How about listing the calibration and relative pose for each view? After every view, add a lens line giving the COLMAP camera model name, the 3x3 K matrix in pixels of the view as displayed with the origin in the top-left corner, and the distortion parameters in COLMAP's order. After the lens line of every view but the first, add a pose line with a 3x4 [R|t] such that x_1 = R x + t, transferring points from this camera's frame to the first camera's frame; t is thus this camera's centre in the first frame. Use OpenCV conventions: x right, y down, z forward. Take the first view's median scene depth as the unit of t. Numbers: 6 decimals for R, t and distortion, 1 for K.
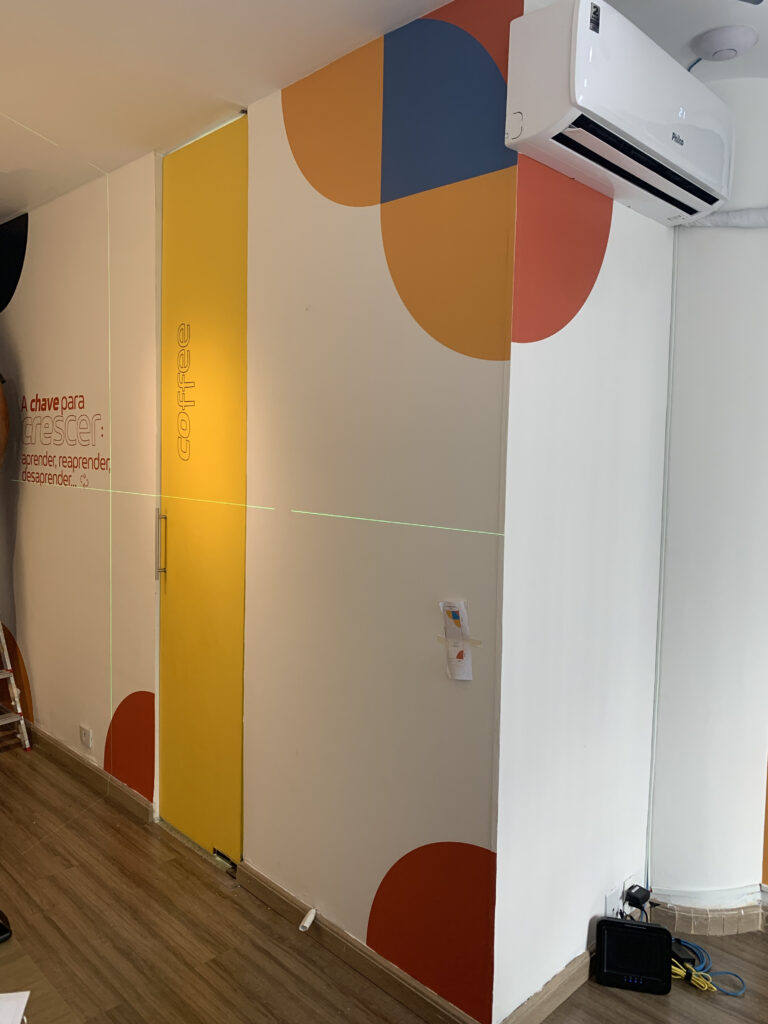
lens RADIAL K [[777.6, 0, 385.0], [0, 777.6, 510.3], [0, 0, 1]] dist [0.083064, -0.127485]
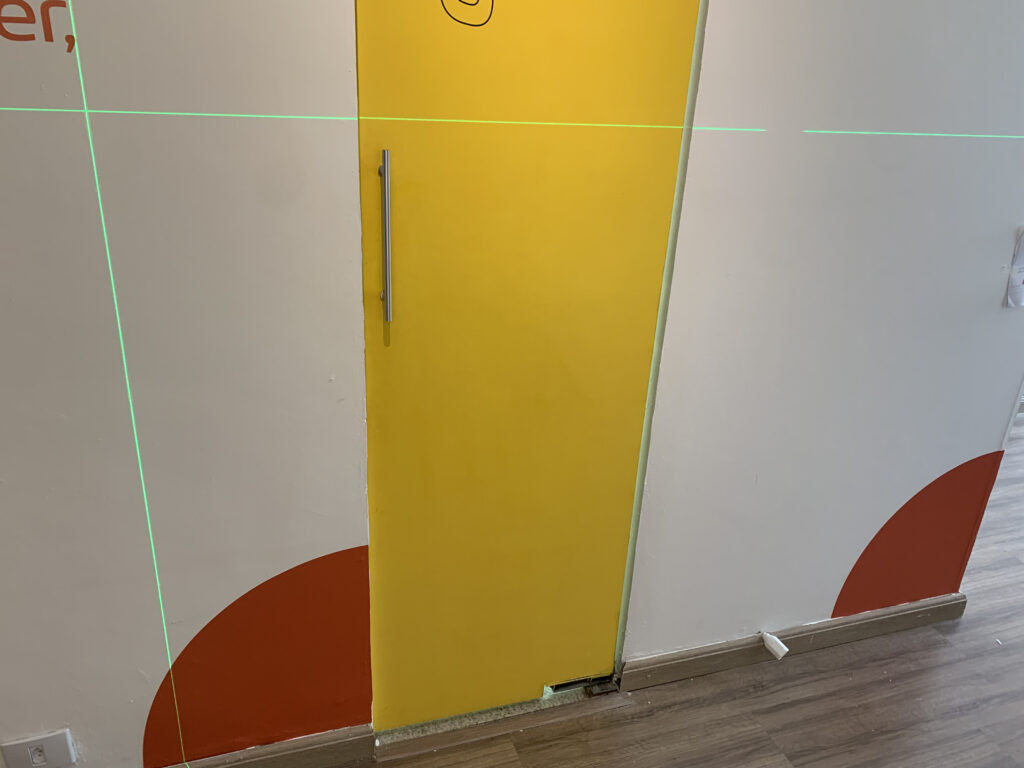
lens RADIAL K [[777.6, 0, 516.3], [0, 777.6, 384.4], [0, 0, 1]] dist [0.083064, -0.127485]
pose [[0.422915, -0.336028, 0.841563, -0.685818], [0.028984, 0.933245, 0.358070, -0.035650], [-0.905706, -0.127042, 0.404423, 0.790831]]
